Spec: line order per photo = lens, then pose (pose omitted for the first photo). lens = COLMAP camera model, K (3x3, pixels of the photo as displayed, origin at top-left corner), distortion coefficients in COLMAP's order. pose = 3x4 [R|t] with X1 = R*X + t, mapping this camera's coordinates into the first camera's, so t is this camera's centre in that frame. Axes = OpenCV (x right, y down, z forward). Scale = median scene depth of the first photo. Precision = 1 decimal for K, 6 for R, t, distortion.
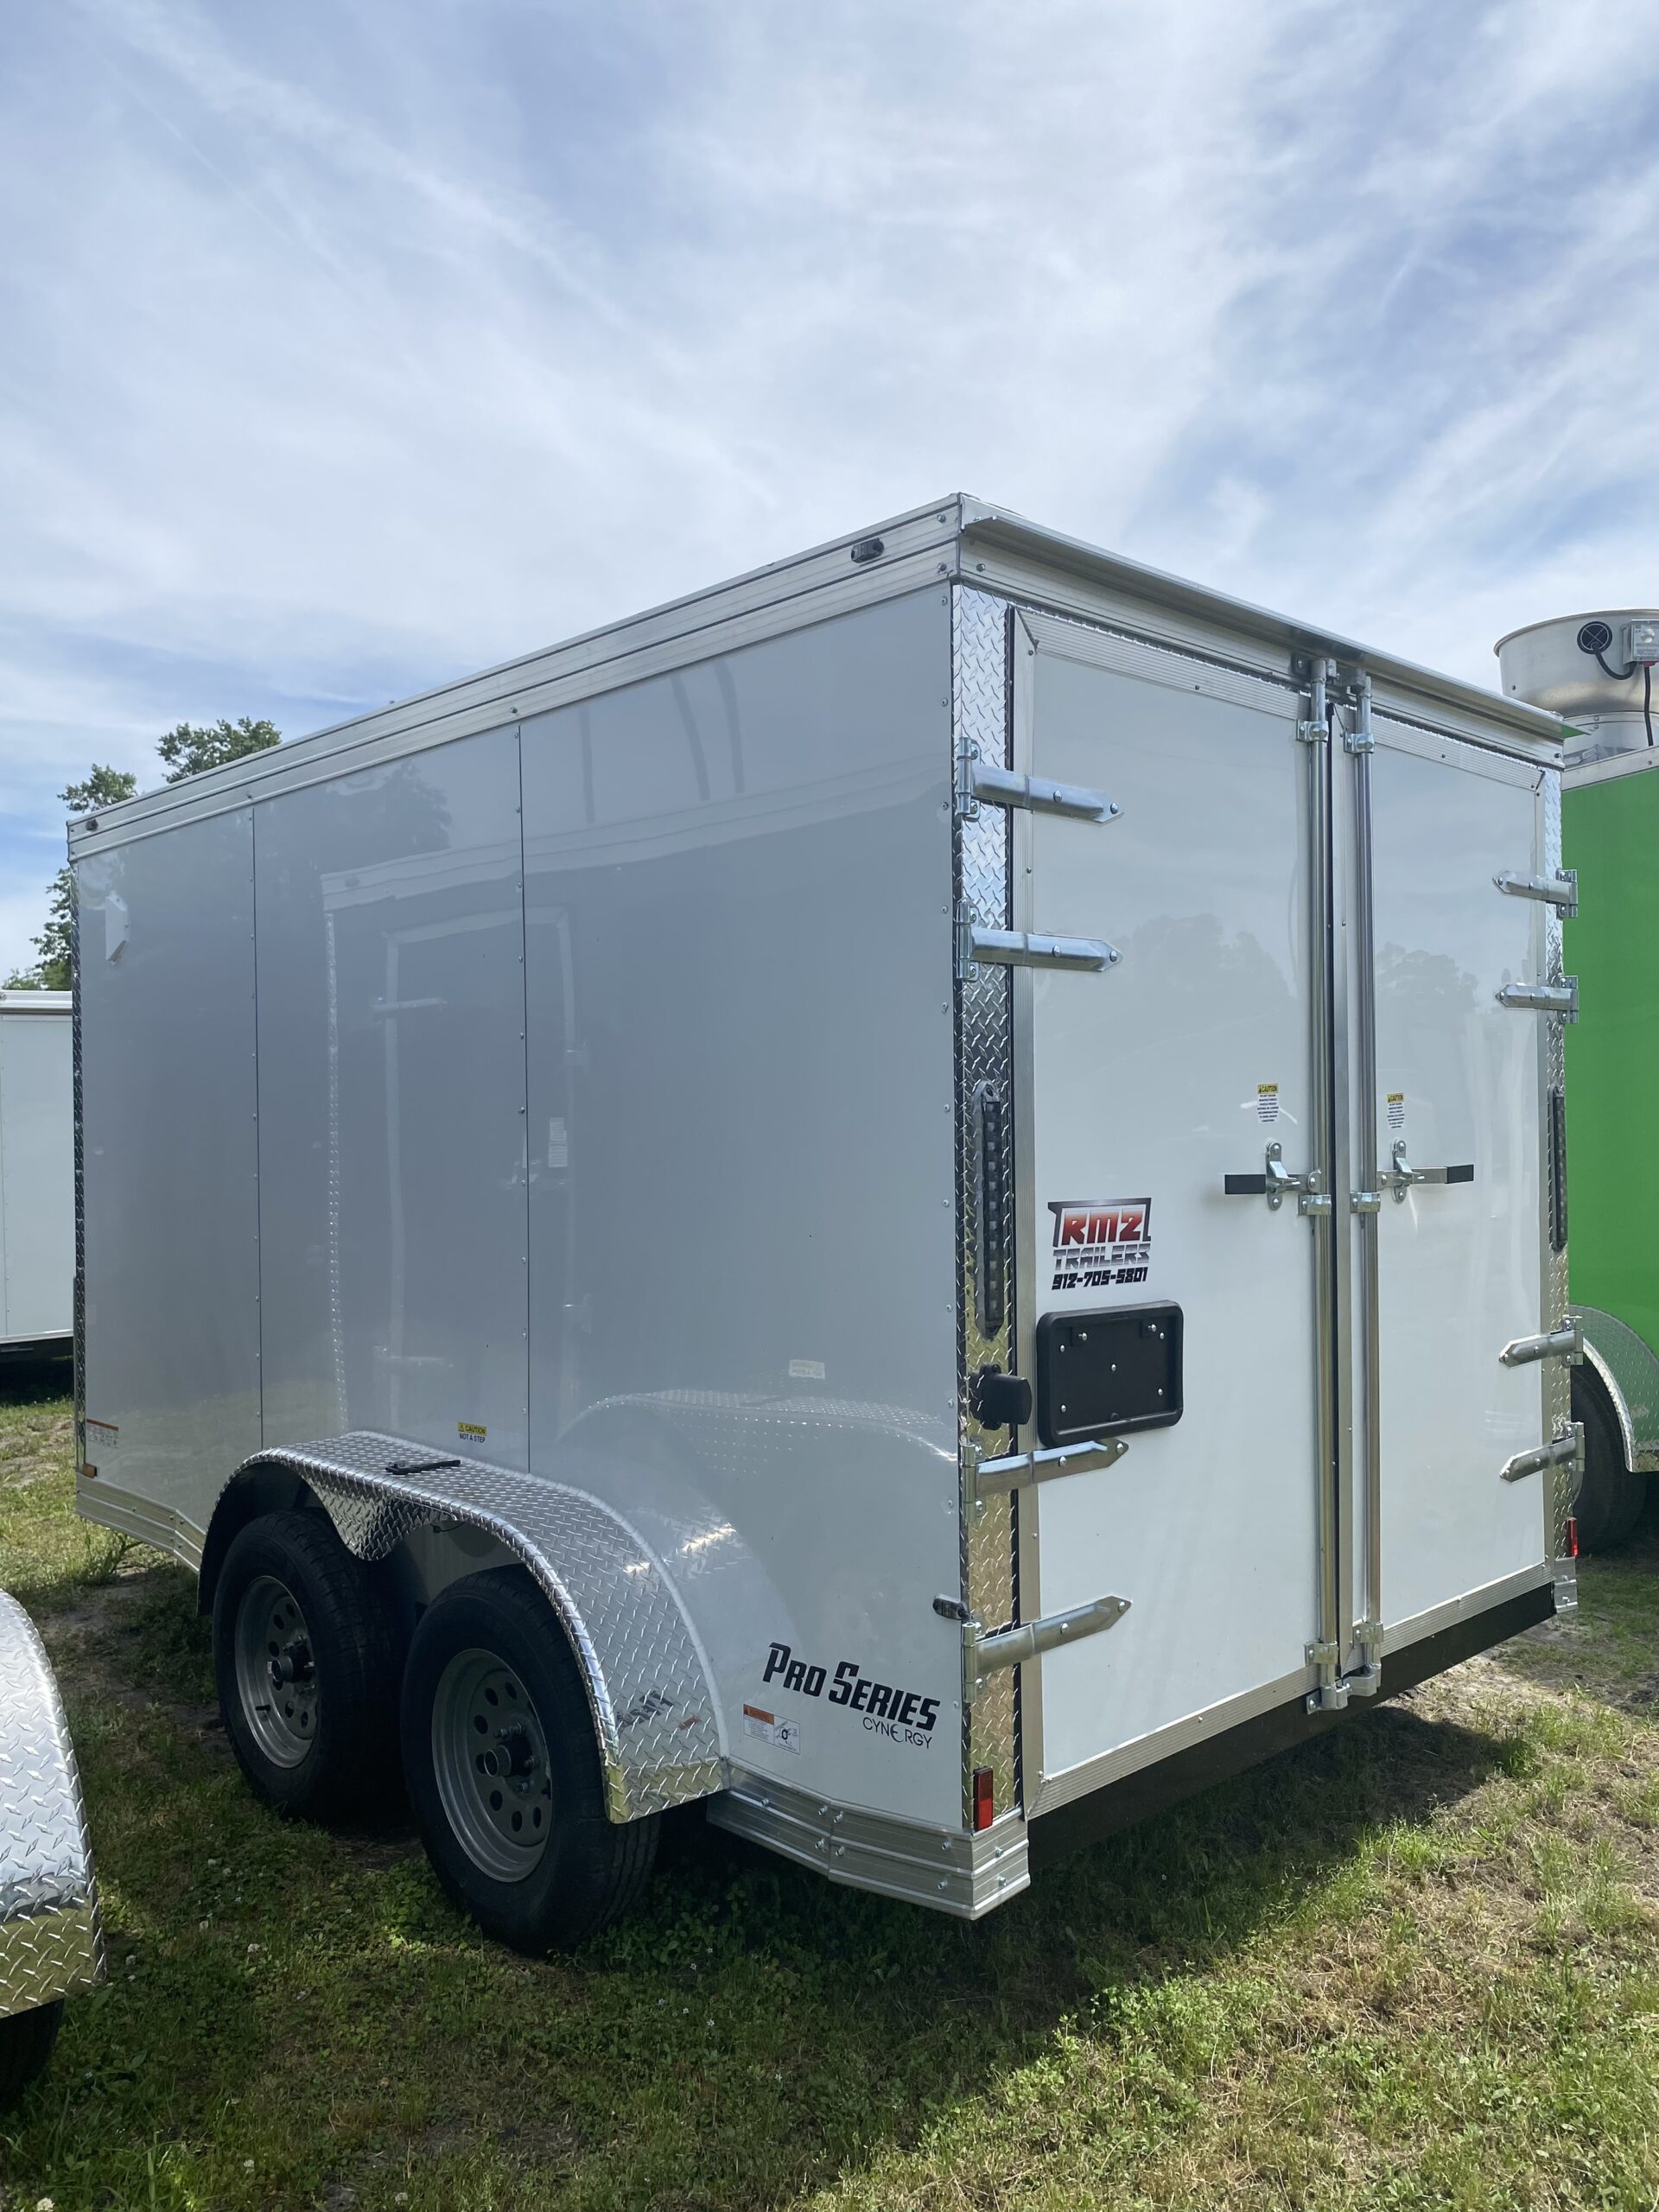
lens RADIAL K [[1682.8, 0, 829.5], [0, 1682.8, 1106.0], [0, 0, 1]] dist [0.009478, -0.008323]
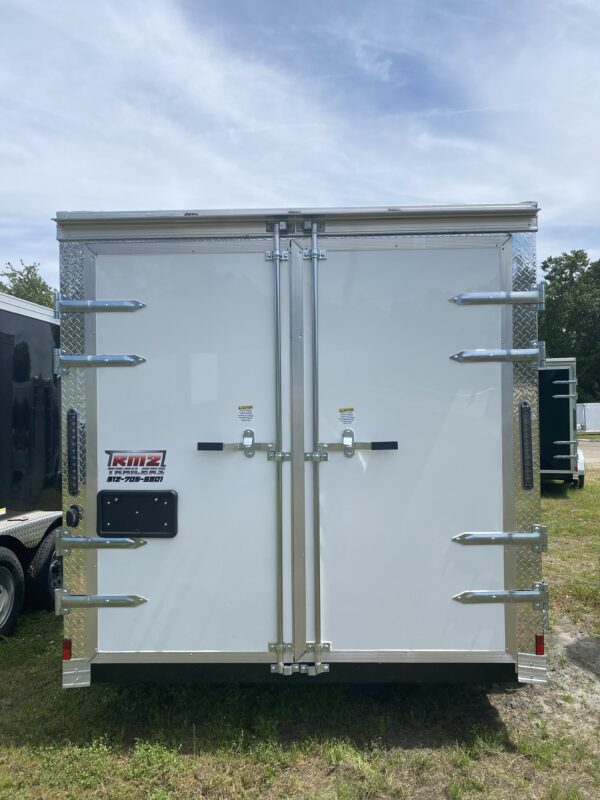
lens RADIAL K [[608.6, 0, 300.0], [0, 608.6, 400.0], [0, 0, 1]] dist [0.009478, -0.008323]
pose [[0.702466, -0.008217, -0.711670, 1.044673], [0.013478, 0.999908, 0.001758, -0.024444], [0.711590, -0.010827, 0.702512, 0.489521]]
